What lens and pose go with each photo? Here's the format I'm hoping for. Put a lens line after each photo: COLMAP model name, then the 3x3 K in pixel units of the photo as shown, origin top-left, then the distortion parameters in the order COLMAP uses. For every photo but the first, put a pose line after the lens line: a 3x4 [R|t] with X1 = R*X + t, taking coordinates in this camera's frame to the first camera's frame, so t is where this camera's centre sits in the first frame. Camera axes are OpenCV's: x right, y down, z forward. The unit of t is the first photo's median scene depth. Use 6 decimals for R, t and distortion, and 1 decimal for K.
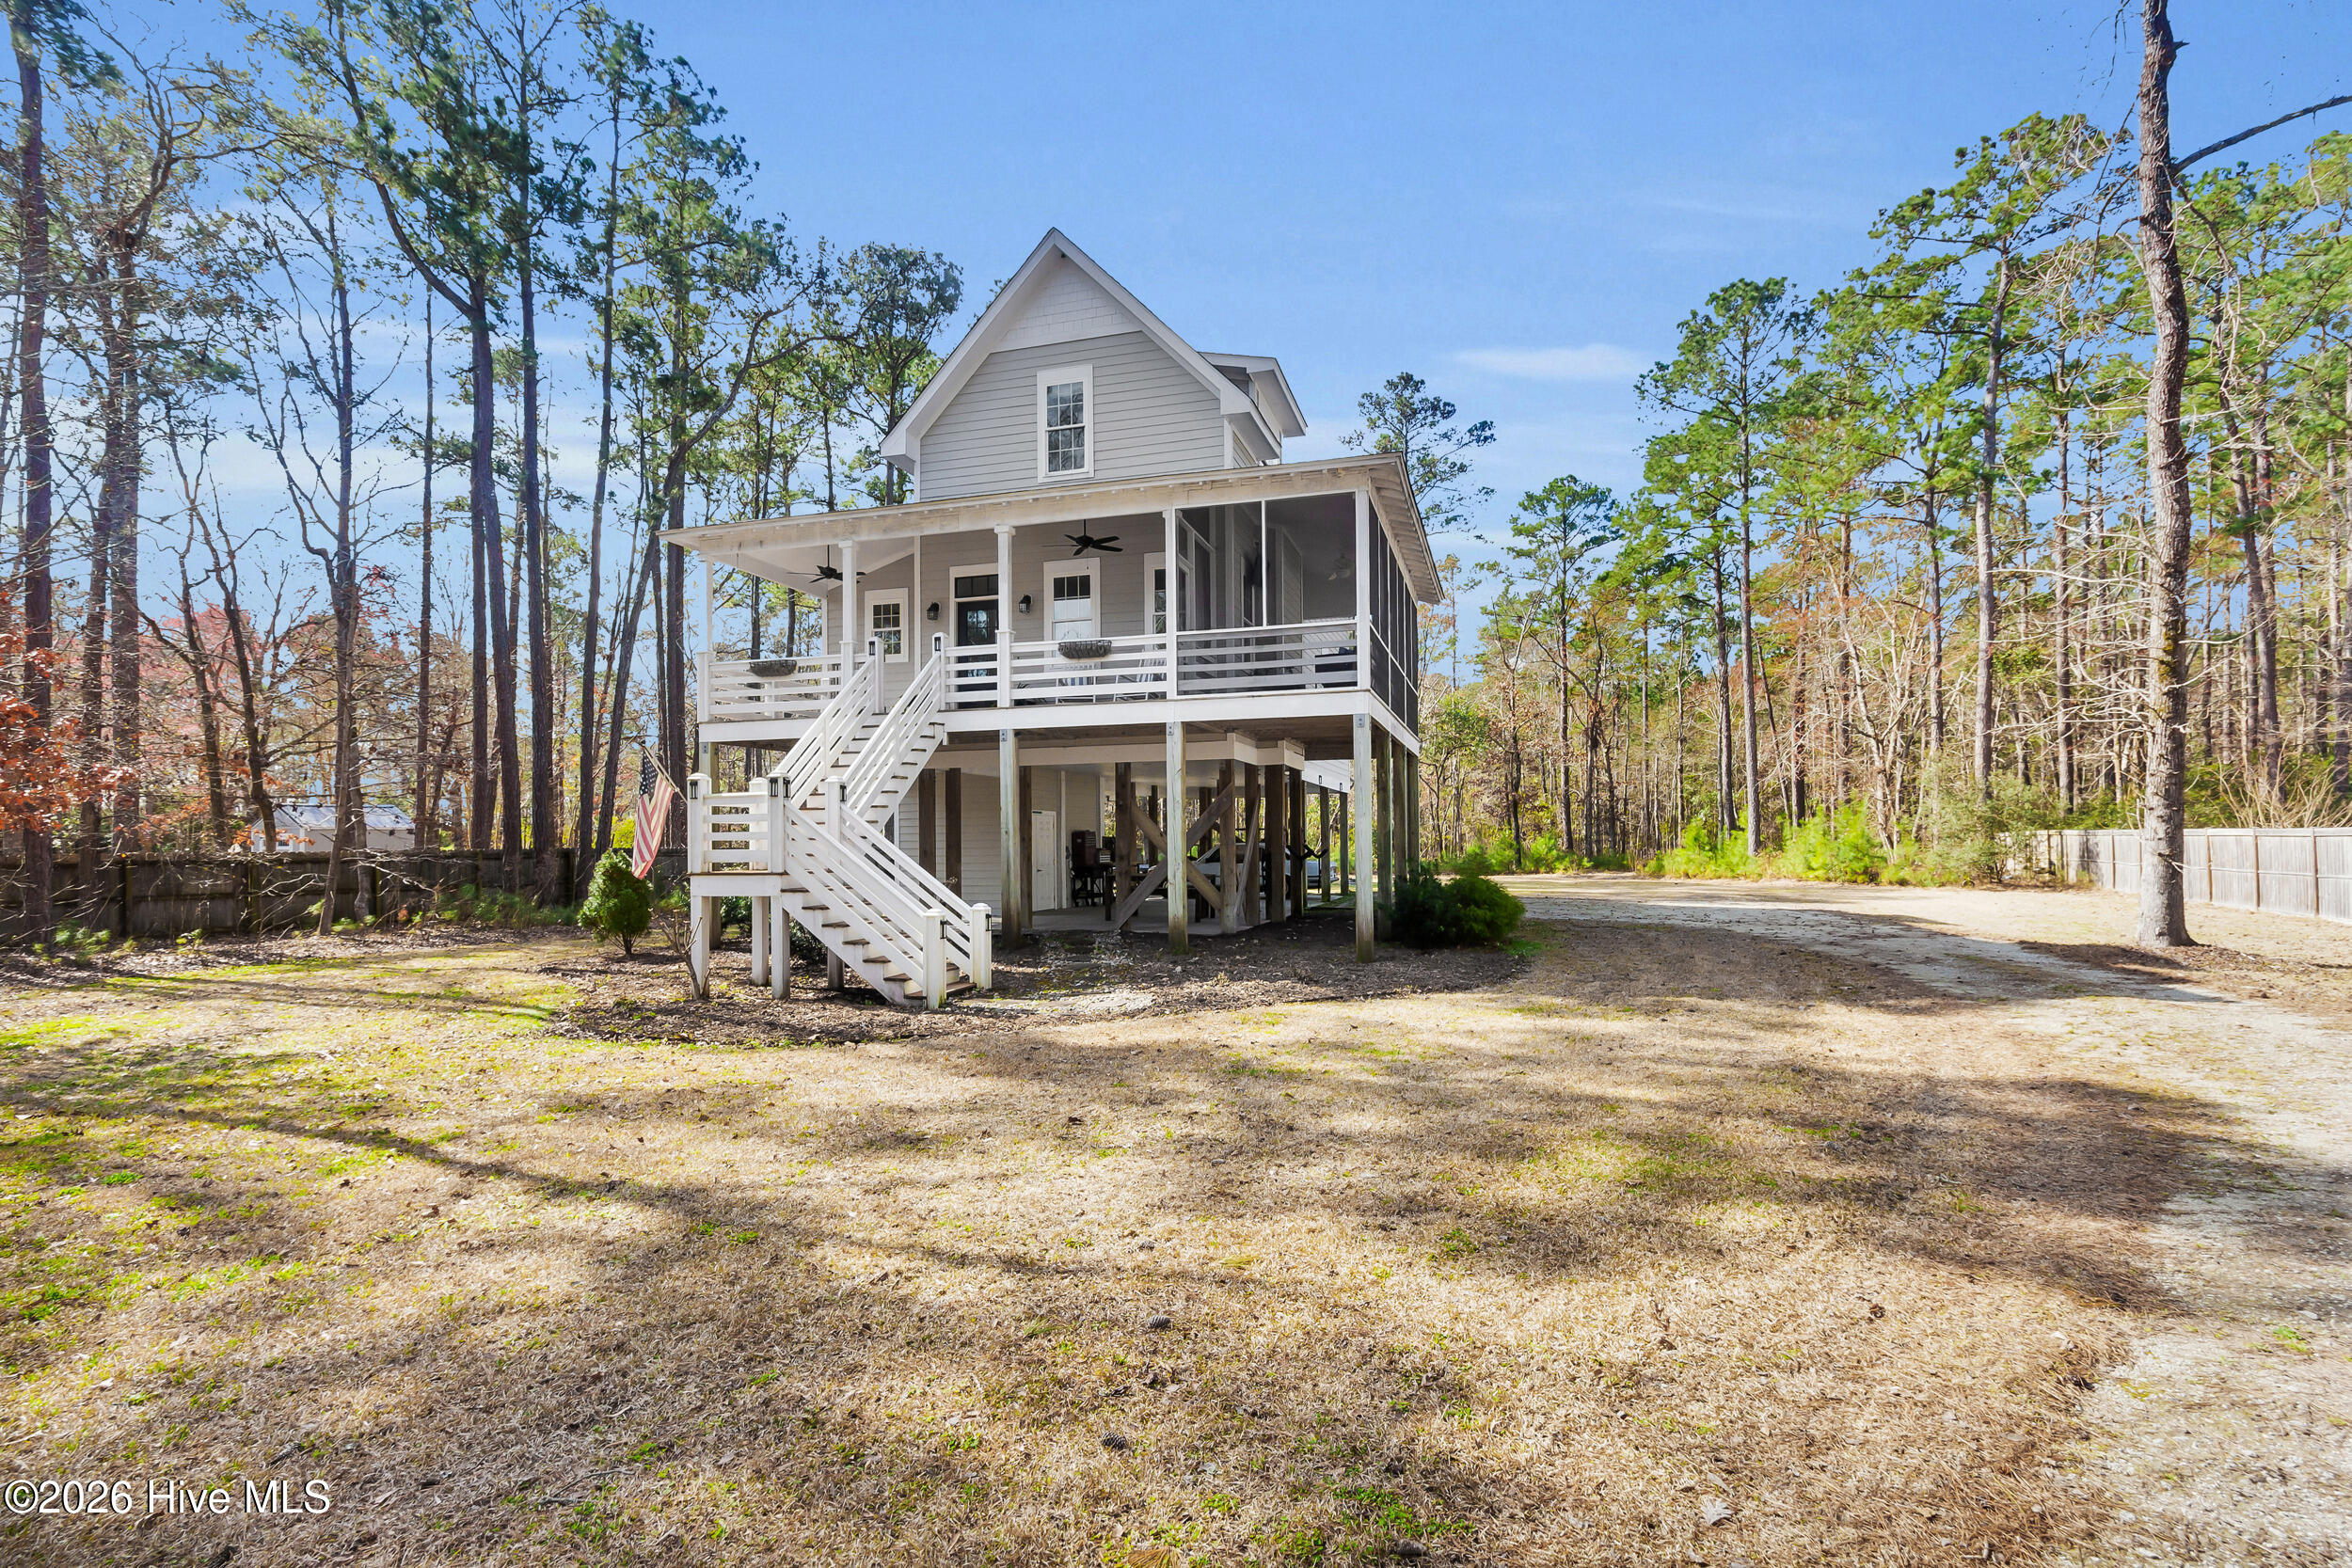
lens RADIAL K [[1110.5, 0, 1198.8], [0, 1110.5, 831.7], [0, 0, 1]] dist [0.002417, 0.000659]
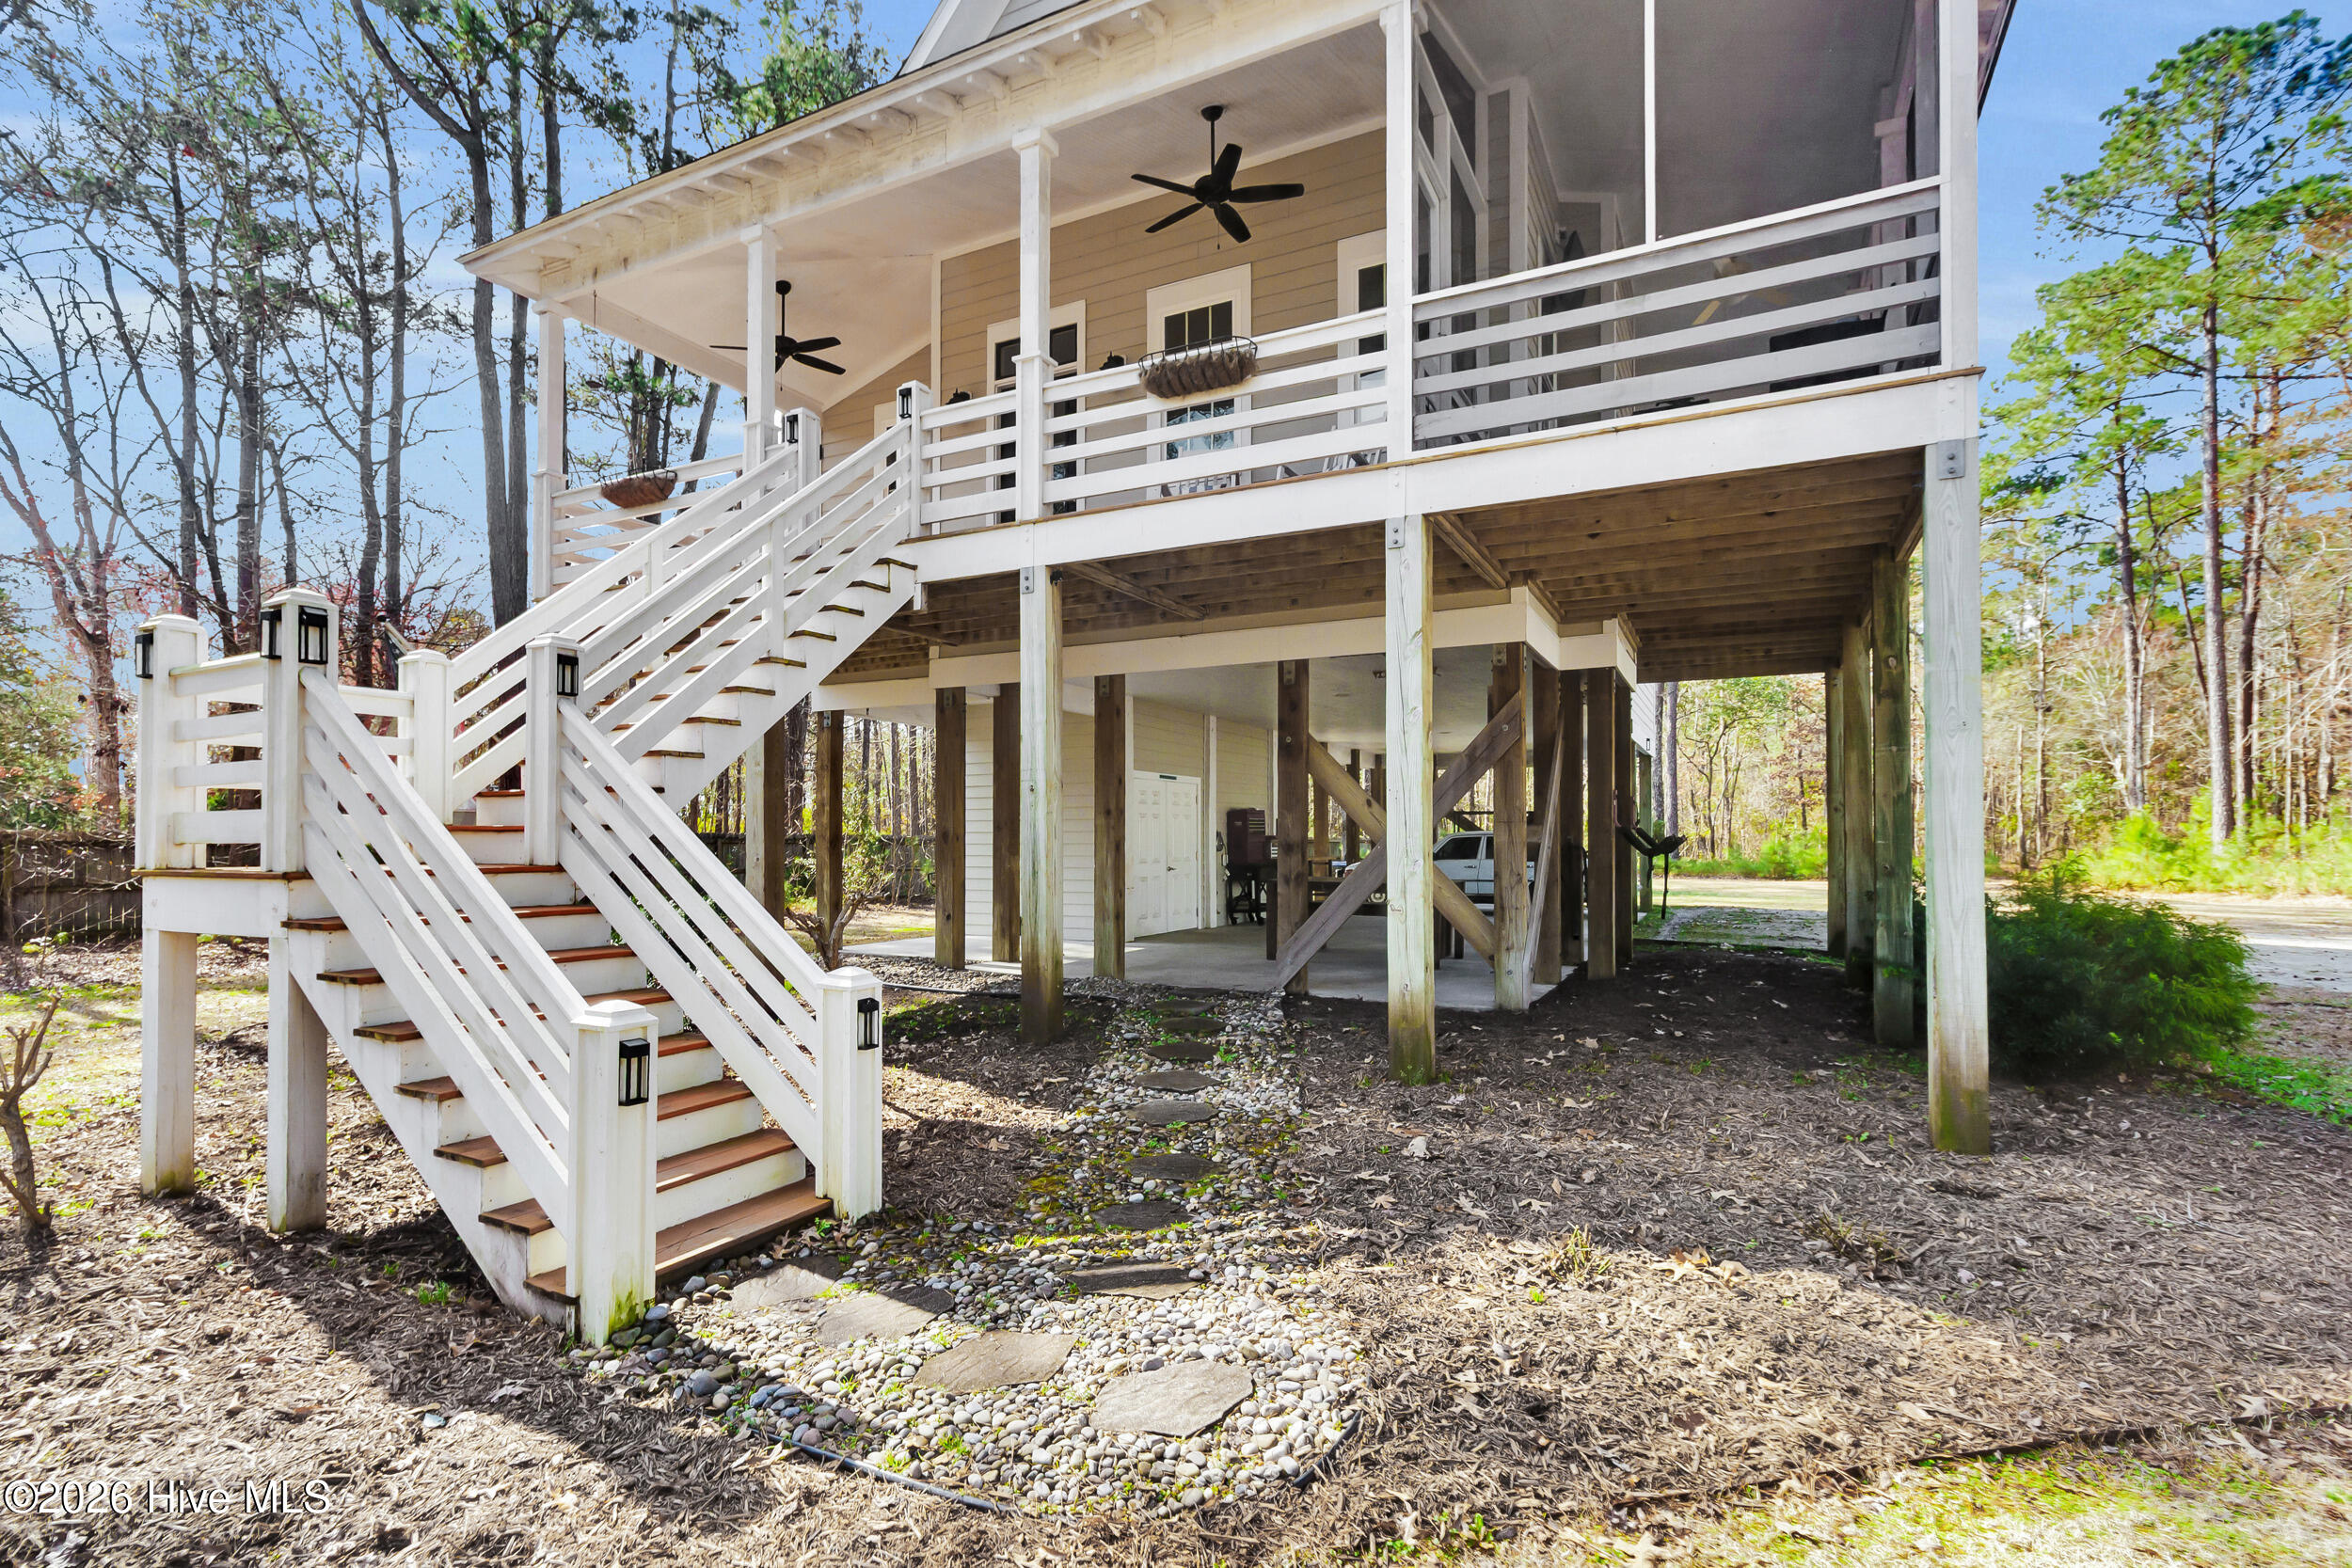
lens RADIAL K [[1110.5, 0, 1198.8], [0, 1110.5, 831.7], [0, 0, 1]] dist [0.002417, 0.000659]
pose [[0.983179, 0.007037, -0.182508, -0.018039], [-0.006291, 0.999969, 0.004664, 0.014899], [0.182536, -0.003437, 0.983193, 0.523007]]
